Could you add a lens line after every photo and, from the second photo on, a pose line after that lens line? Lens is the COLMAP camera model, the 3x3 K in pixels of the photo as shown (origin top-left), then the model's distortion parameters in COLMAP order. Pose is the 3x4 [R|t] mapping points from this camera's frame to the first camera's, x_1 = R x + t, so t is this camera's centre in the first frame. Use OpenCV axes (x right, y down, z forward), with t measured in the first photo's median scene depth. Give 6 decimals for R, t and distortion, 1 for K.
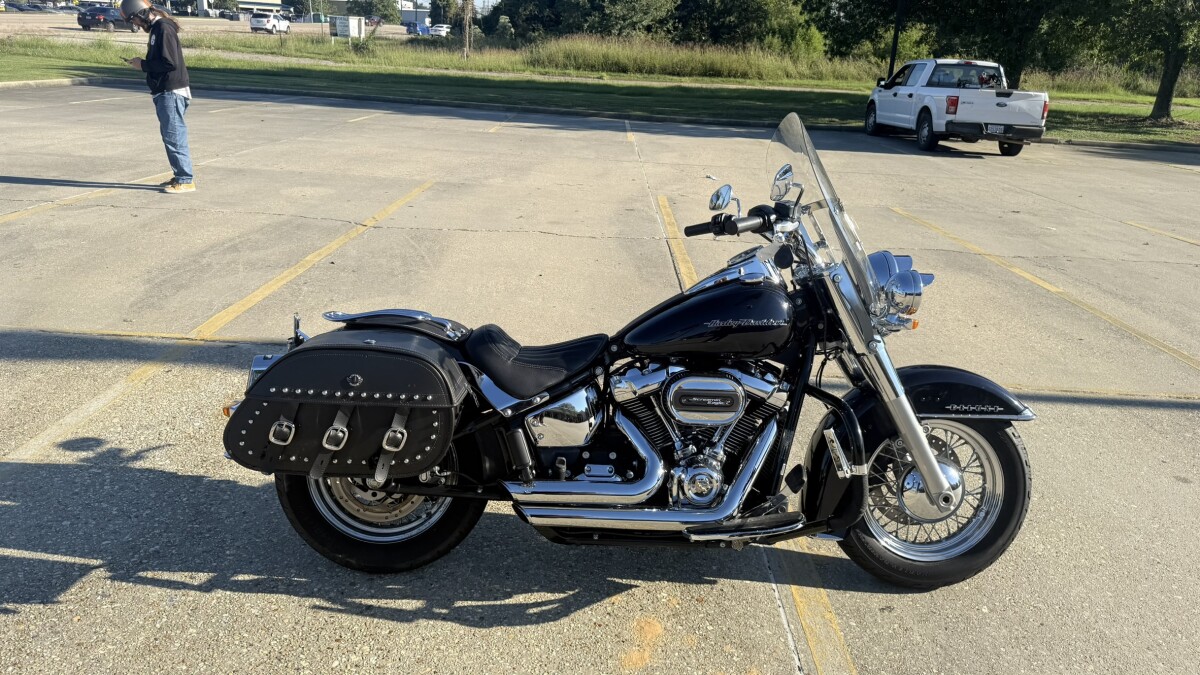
lens RADIAL K [[822.2, 0, 594.7], [0, 822.2, 348.3], [0, 0, 1]] dist [0.144215, -0.236976]
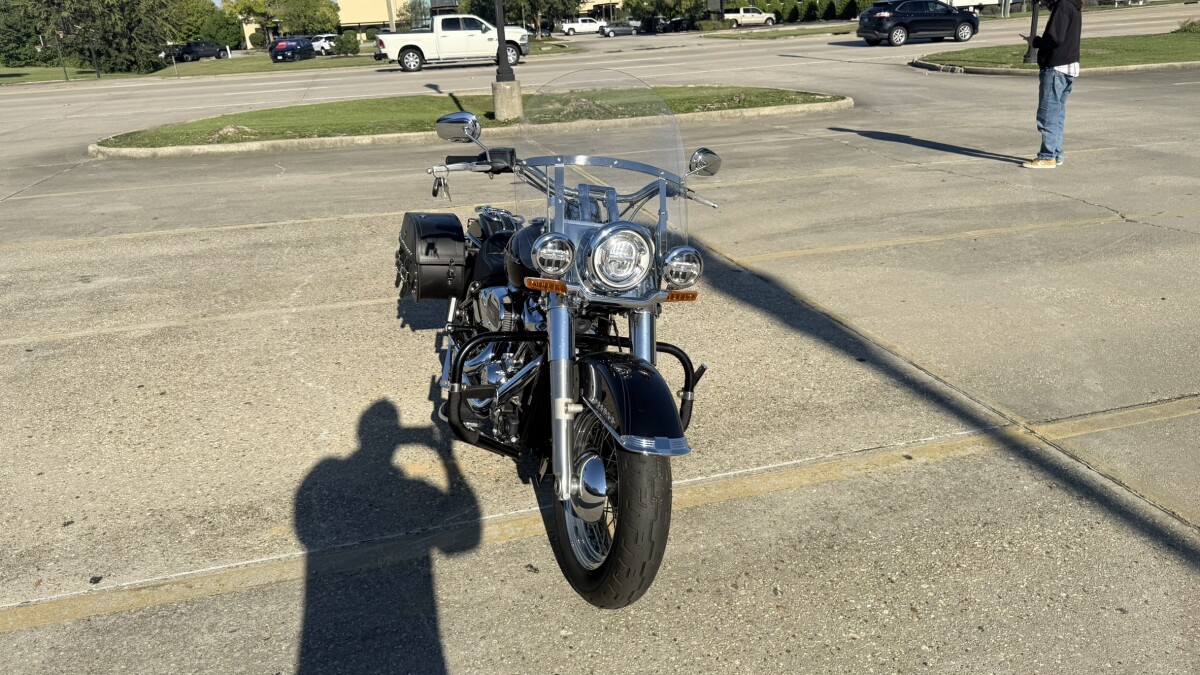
lens RADIAL K [[824.1, 0, 600.2], [0, 824.1, 380.2], [0, 0, 1]] dist [0.000420, -0.024580]
pose [[0.267438, 0.300043, -0.915670, 1.244784], [-0.250866, 0.939194, 0.234481, -0.152457], [0.930346, 0.167002, 0.326446, 0.751300]]
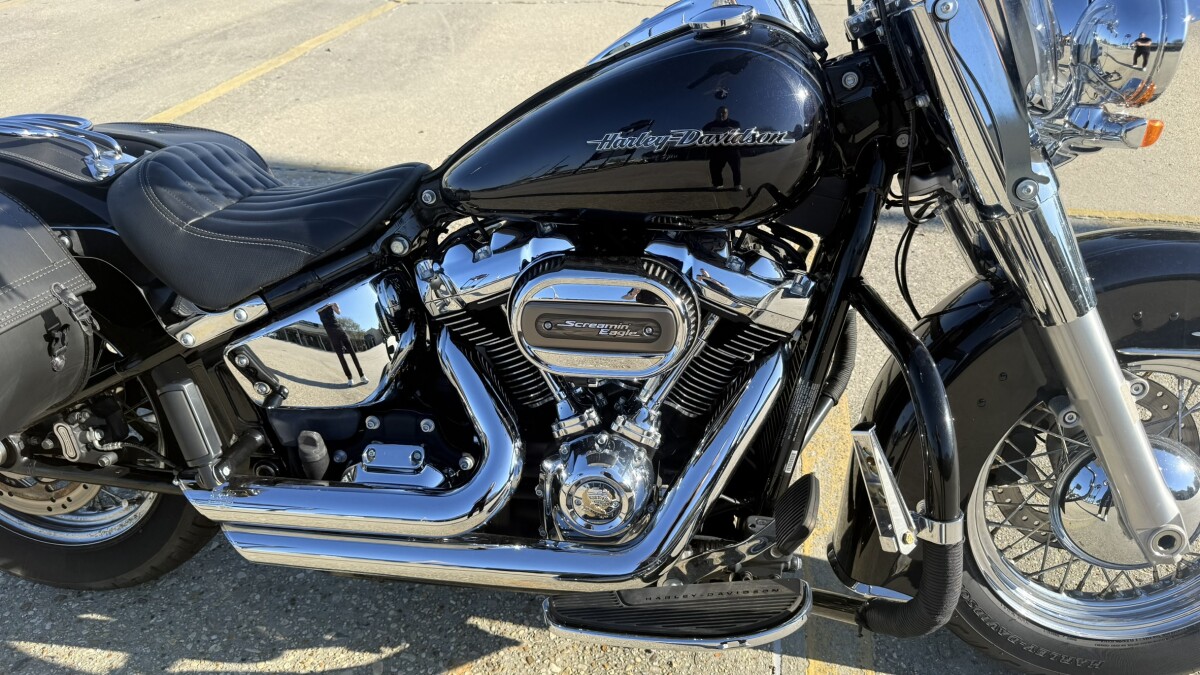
lens RADIAL K [[833.4, 0, 600.0], [0, 833.4, 337.5], [0, 0, 1]] dist [0.092823, -0.134542]
pose [[0.987737, 0.022961, -0.154430, 0.192423], [0.011721, 0.975431, 0.219992, -0.025094], [0.155687, -0.219104, 0.963200, 0.550284]]
